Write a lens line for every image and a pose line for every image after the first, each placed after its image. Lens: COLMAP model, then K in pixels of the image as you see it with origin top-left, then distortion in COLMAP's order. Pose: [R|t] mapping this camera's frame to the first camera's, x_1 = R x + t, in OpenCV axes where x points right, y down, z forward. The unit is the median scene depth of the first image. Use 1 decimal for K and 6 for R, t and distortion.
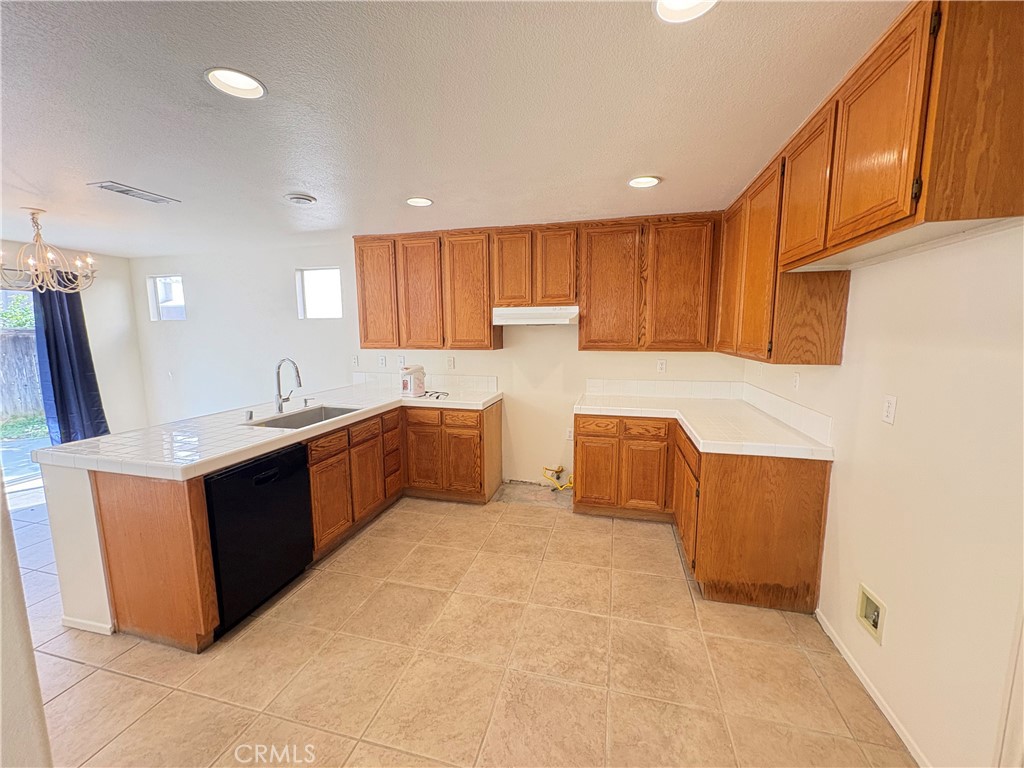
lens RADIAL K [[409.6, 0, 513.7], [0, 409.6, 383.6], [0, 0, 1]] dist [0.000145, -0.000074]
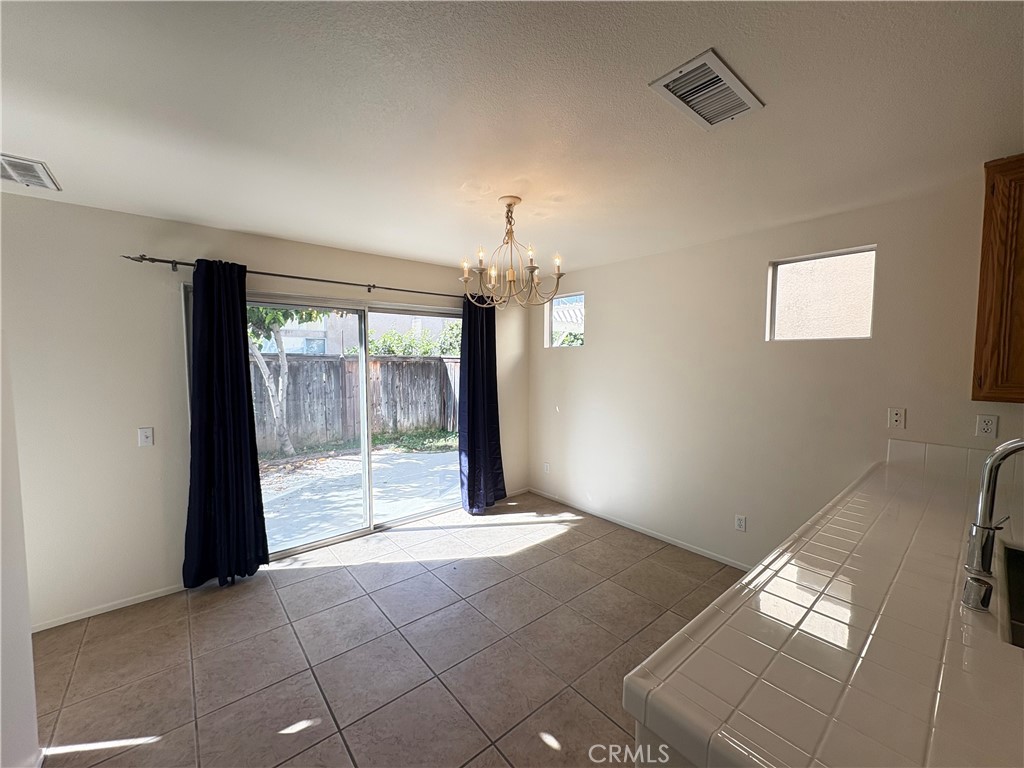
lens RADIAL K [[409.6, 0, 513.7], [0, 409.6, 383.6], [0, 0, 1]] dist [0.000145, -0.000074]
pose [[0.814192, 0.042014, -0.579074, -0.473912], [-0.082990, 0.995558, -0.044455, -0.033803], [0.574634, 0.084252, 0.814062, 0.274872]]
